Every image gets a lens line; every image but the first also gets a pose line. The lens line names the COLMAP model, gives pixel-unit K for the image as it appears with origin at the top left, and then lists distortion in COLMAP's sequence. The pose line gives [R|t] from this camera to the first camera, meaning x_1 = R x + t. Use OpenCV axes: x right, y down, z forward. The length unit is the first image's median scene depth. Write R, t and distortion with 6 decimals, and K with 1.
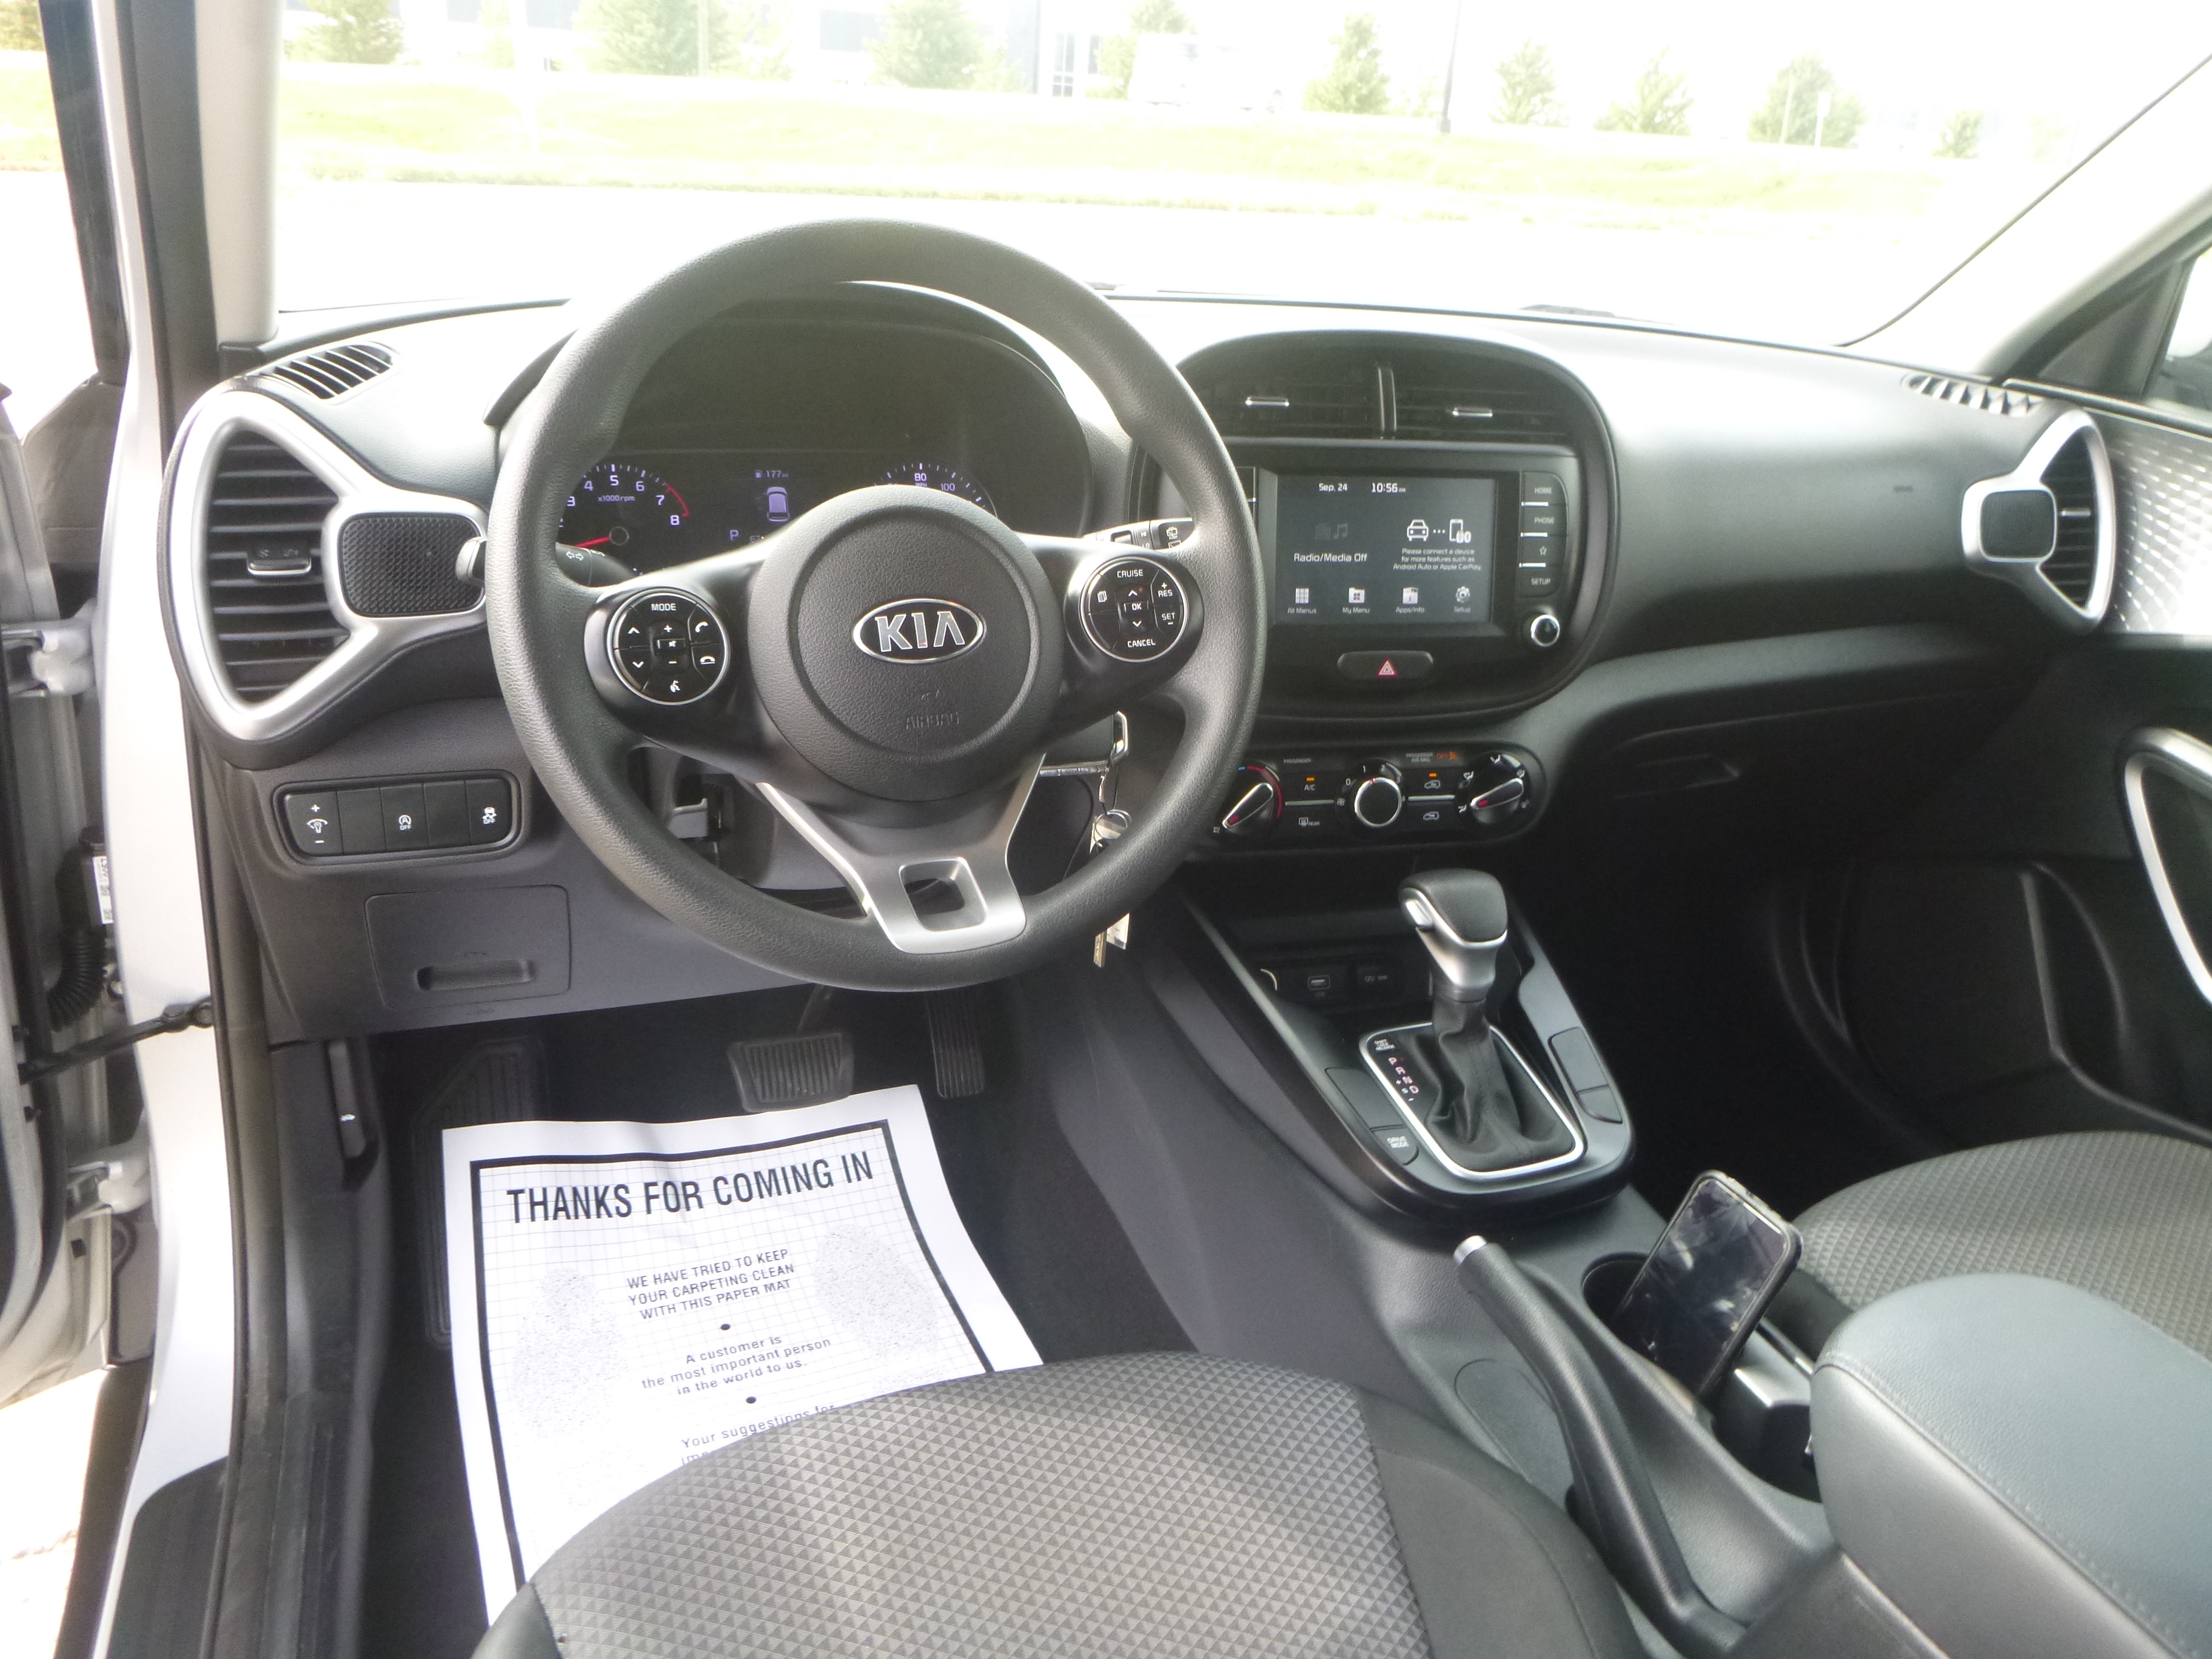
lens RADIAL K [[1610.3, 0, 1106.0], [0, 1610.3, 829.5], [0, 0, 1]] dist [-0.028306, 0.001232]
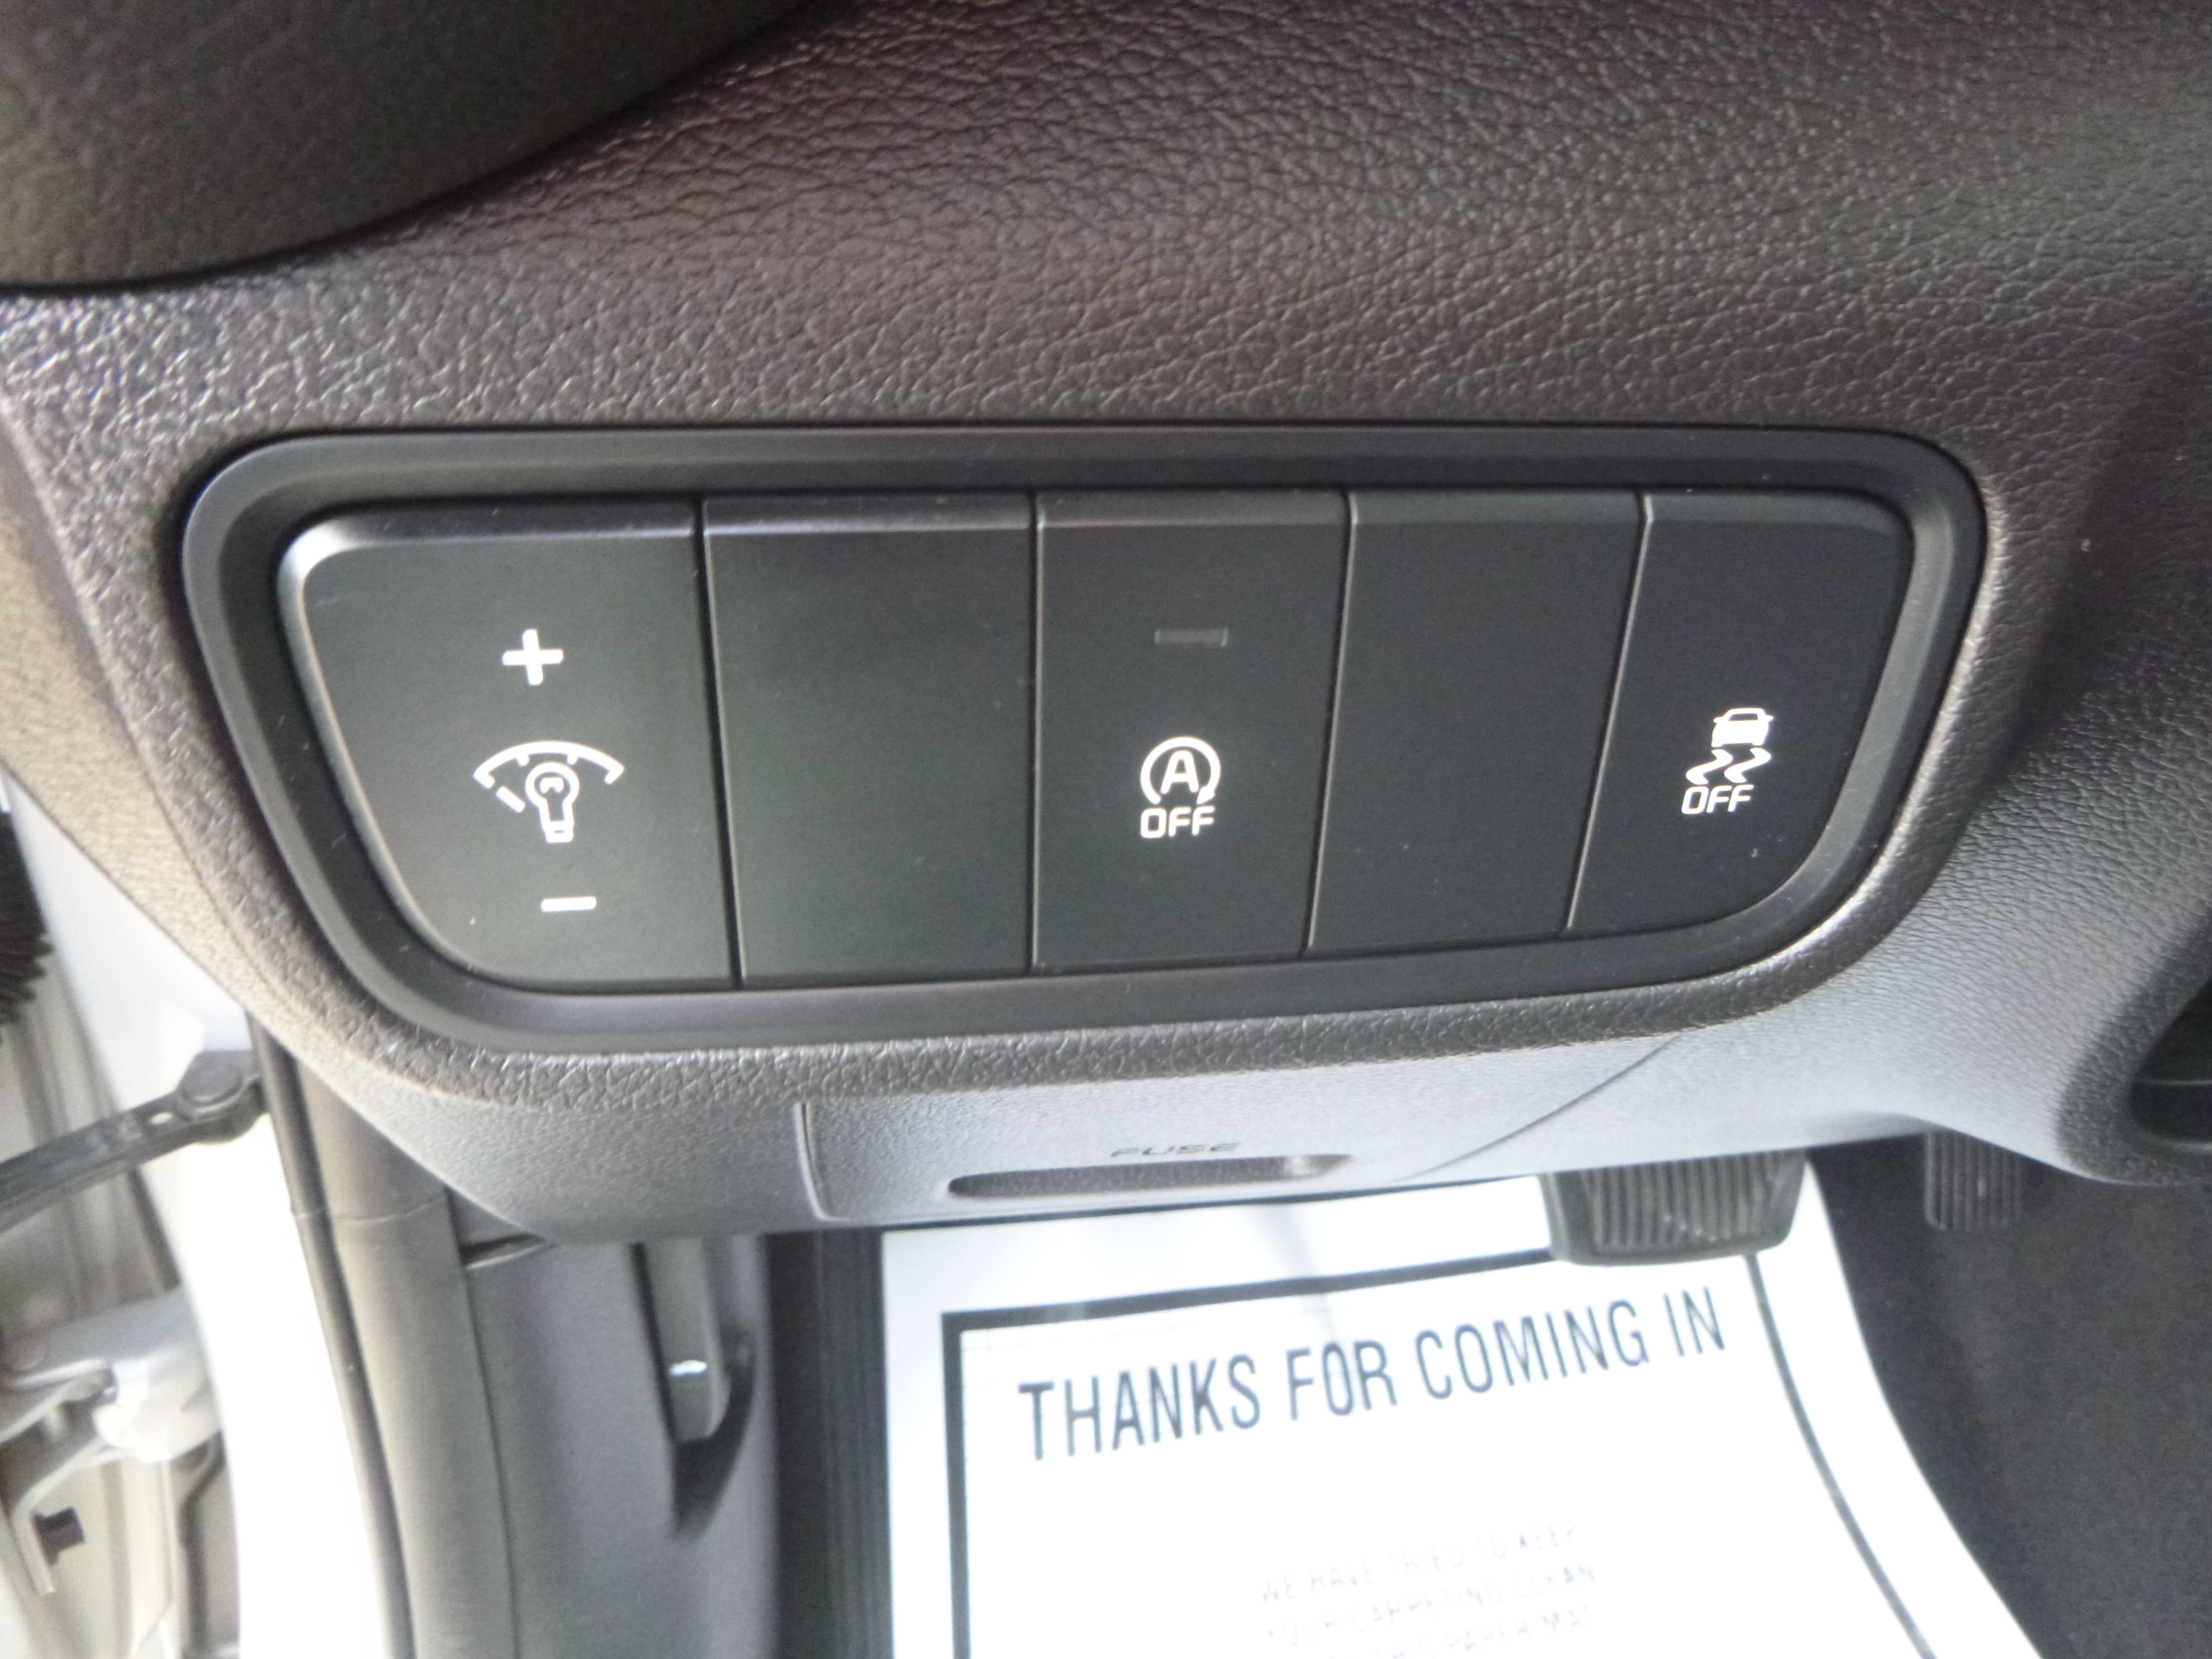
lens RADIAL K [[1610.3, 0, 1106.0], [0, 1610.3, 829.5], [0, 0, 1]] dist [-0.028306, 0.001232]
pose [[0.980562, 0.105262, -0.165582, -0.281016], [-0.069567, 0.975602, 0.208233, -0.019113], [0.183461, -0.192666, 0.963961, 0.580226]]
